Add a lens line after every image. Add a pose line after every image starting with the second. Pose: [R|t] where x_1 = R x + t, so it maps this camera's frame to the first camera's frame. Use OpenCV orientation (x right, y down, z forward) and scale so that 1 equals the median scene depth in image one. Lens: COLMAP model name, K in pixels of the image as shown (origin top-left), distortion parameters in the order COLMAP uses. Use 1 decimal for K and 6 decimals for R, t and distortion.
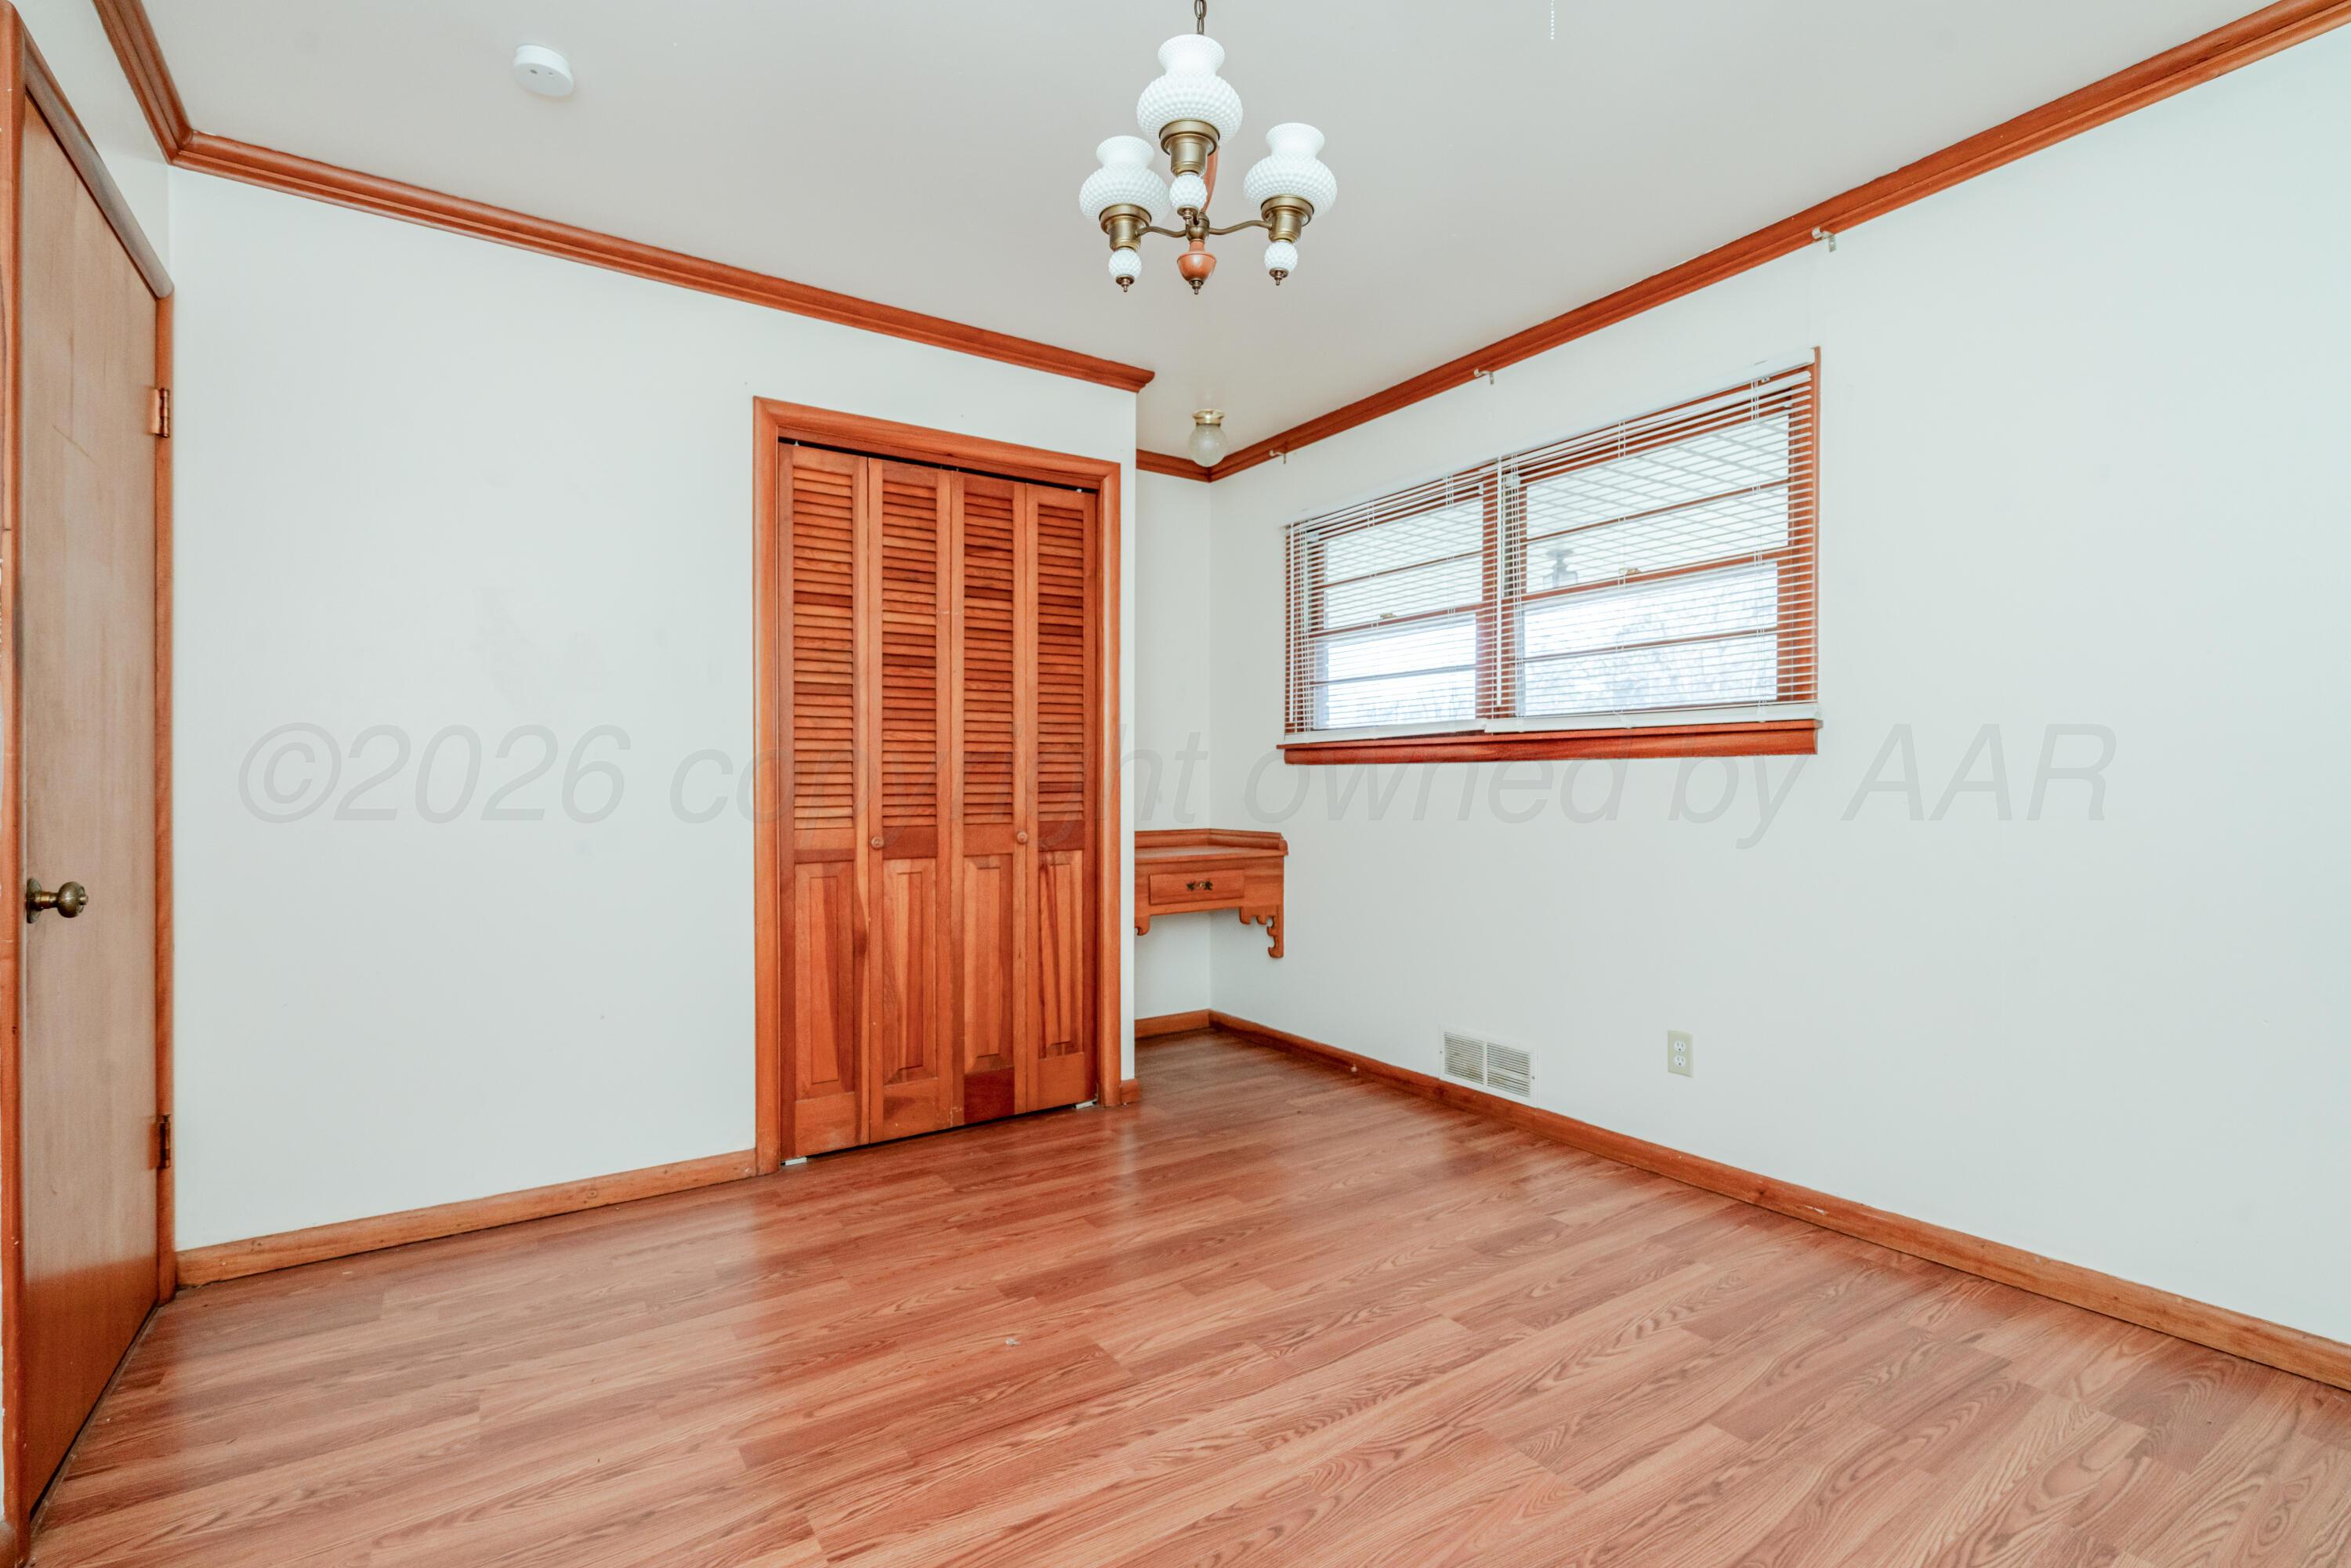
lens RADIAL K [[1075.6, 0, 1182.3], [0, 1075.6, 793.5], [0, 0, 1]] dist [-0.006955, 0.003423]
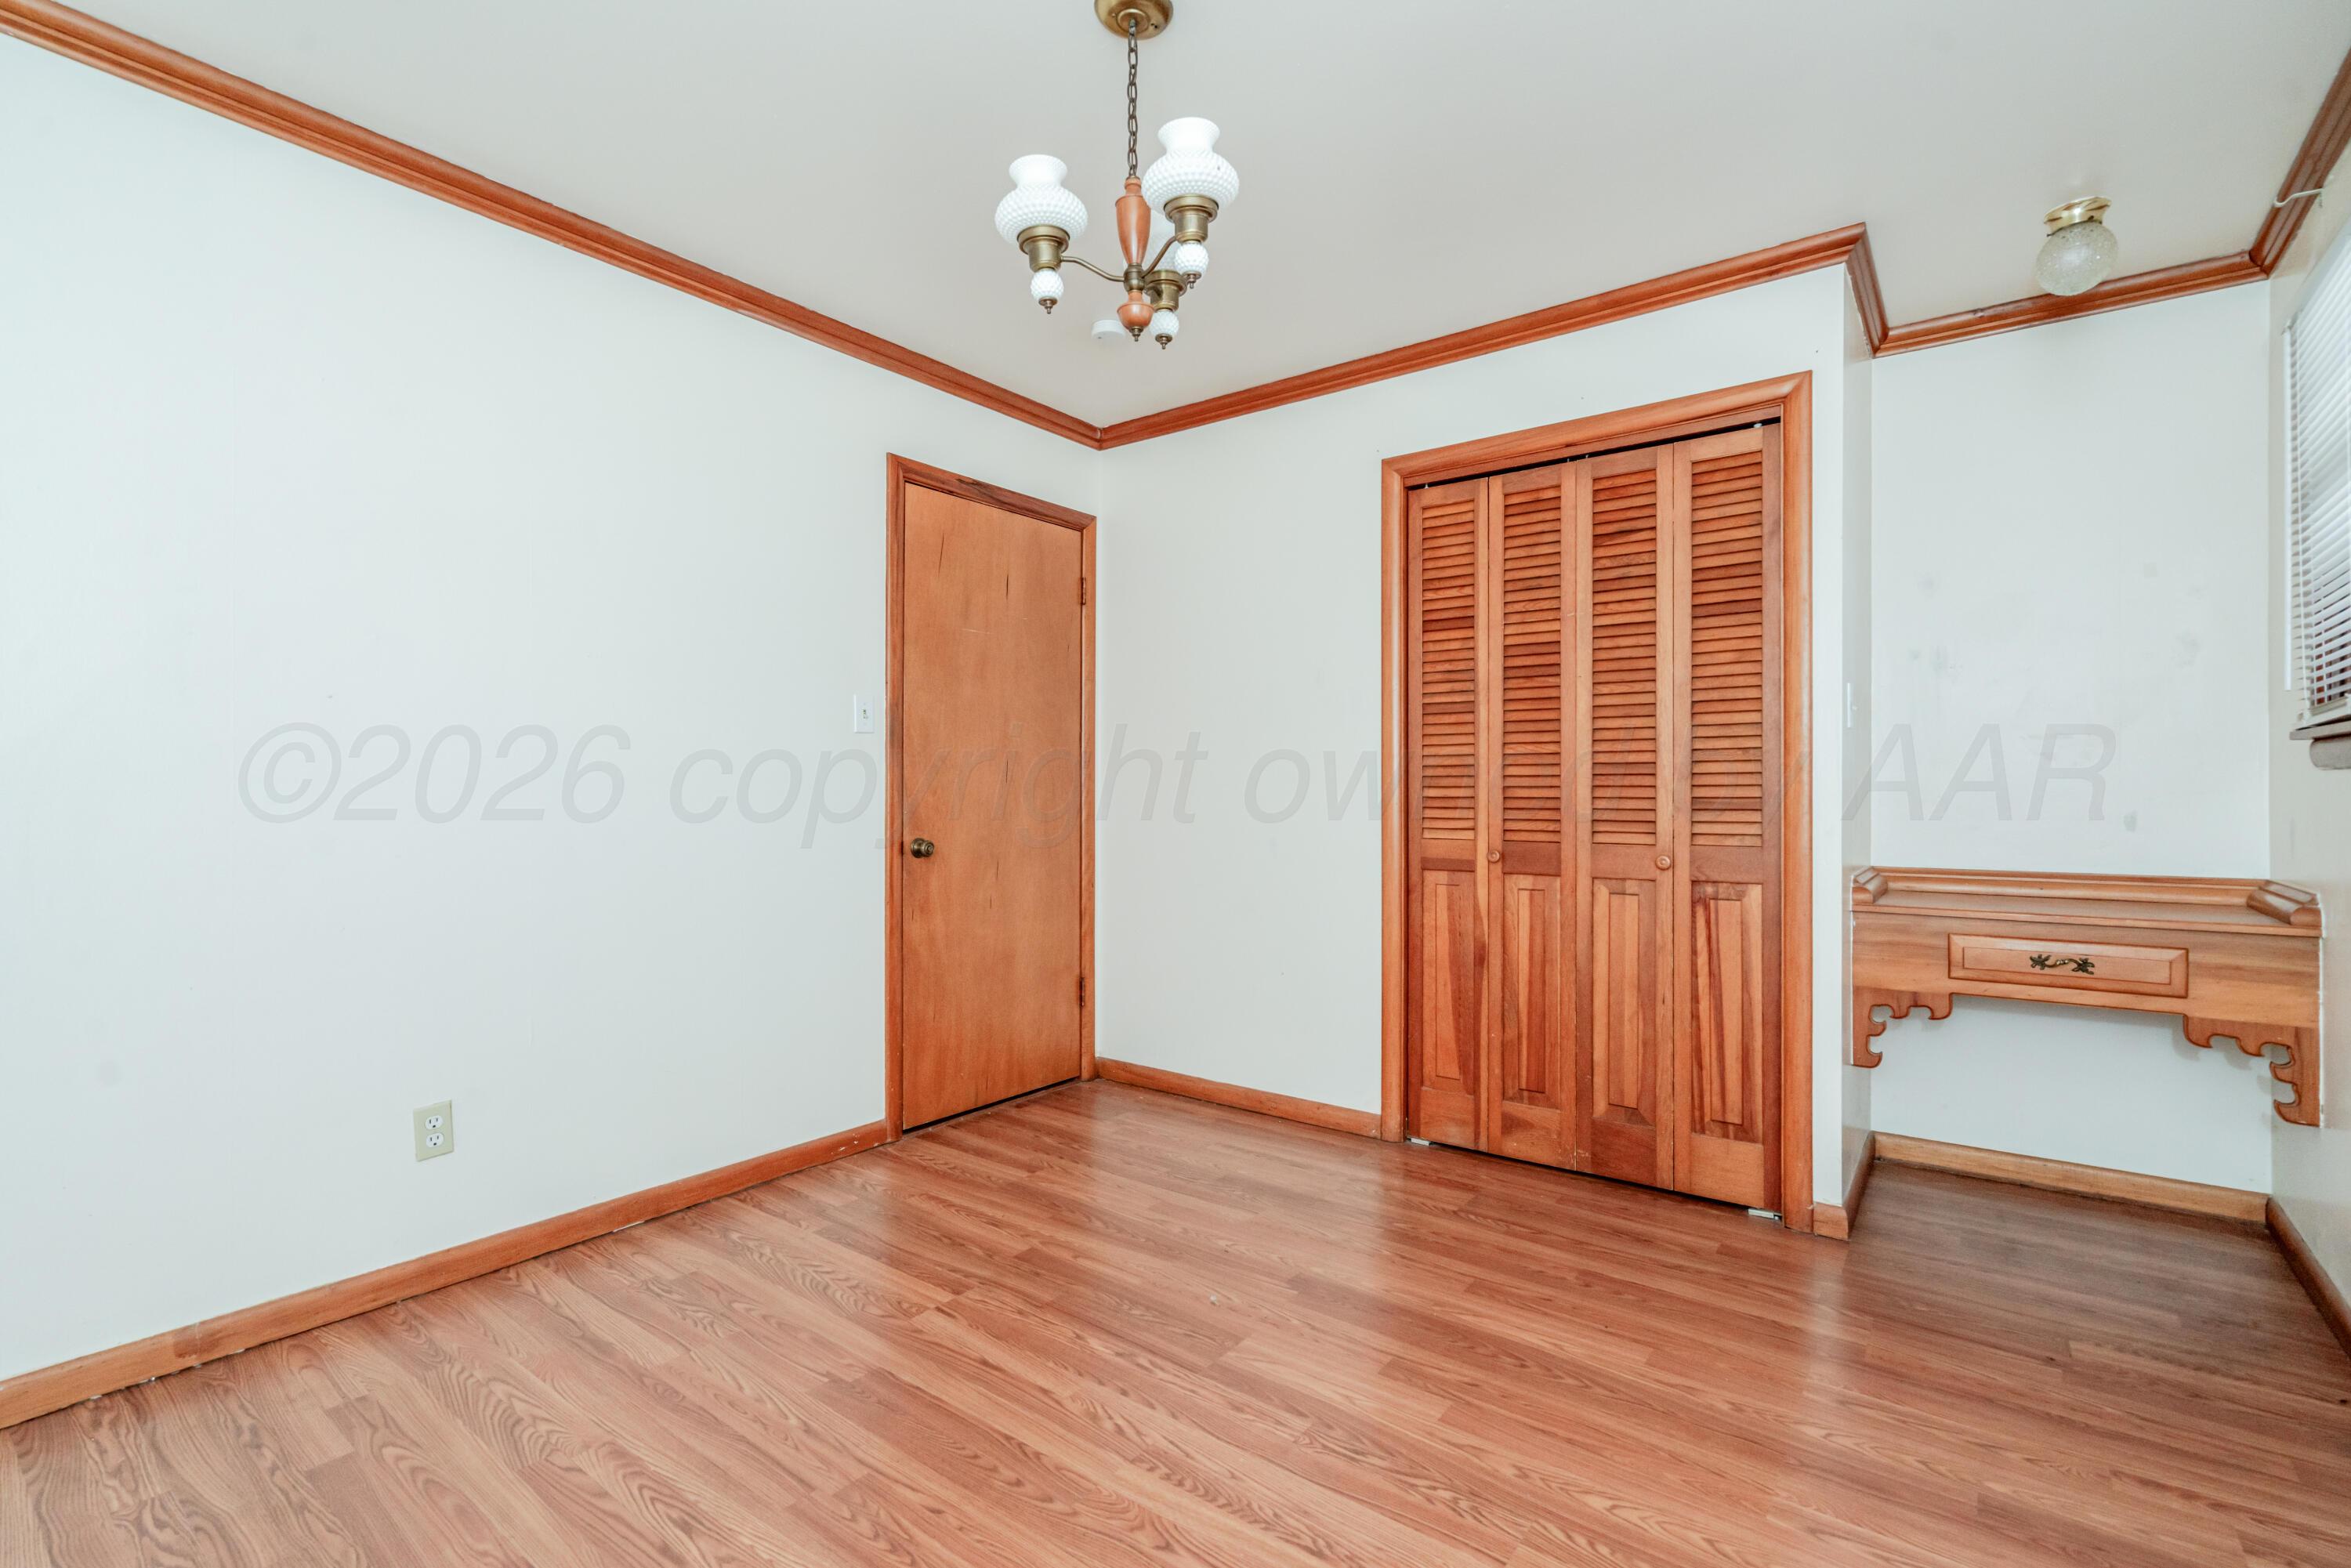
lens RADIAL K [[1075.6, 0, 1157.7], [0, 1075.6, 786.8], [0, 0, 1]] dist [-0.006955, 0.003423]
pose [[0.307976, -0.000954, -0.951394, 0.578761], [-0.012667, 0.999907, -0.005103, -0.009681], [0.951310, 0.013623, 0.307935, 0.389124]]
